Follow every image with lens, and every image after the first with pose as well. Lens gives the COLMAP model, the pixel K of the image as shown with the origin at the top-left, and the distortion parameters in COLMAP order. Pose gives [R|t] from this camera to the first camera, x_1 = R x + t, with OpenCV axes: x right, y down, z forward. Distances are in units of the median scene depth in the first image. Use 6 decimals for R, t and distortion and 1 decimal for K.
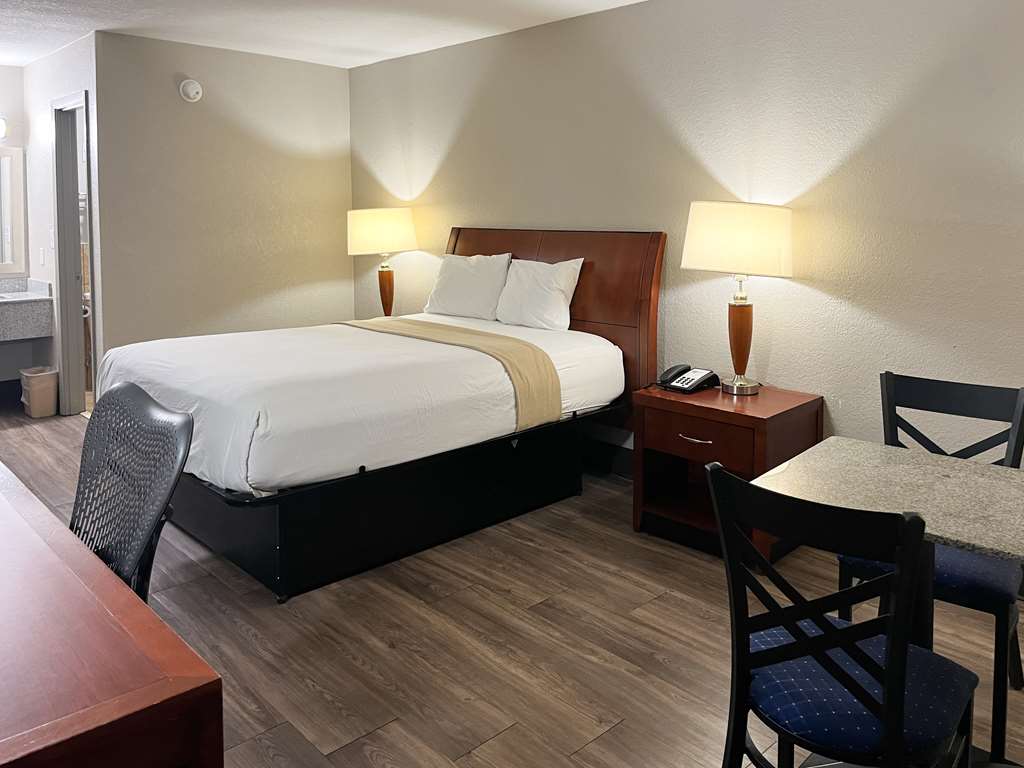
lens RADIAL K [[813.9, 0, 504.8], [0, 813.9, 380.1], [0, 0, 1]] dist [0.049263, -0.039974]
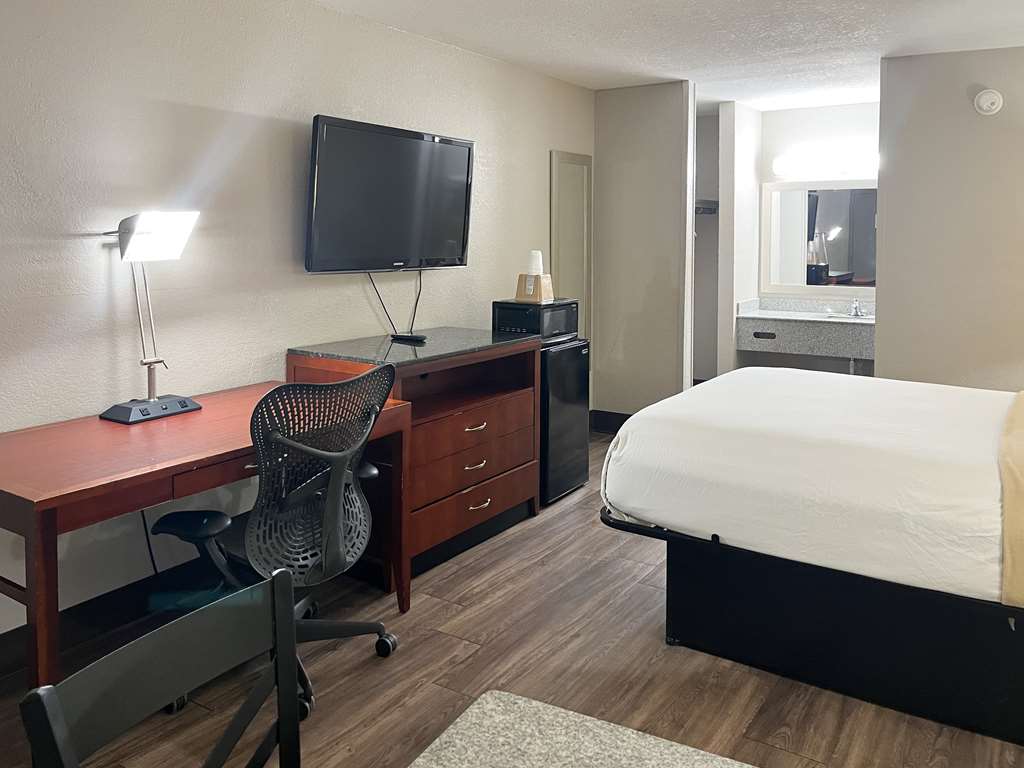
lens RADIAL K [[813.9, 0, 532.9], [0, 813.9, 372.8], [0, 0, 1]] dist [0.049263, -0.039974]
pose [[0.230464, 0.164015, -0.959159, 0.404616], [-0.200328, 0.972576, 0.118175, -0.086977], [0.952237, 0.164911, 0.257000, 0.389508]]
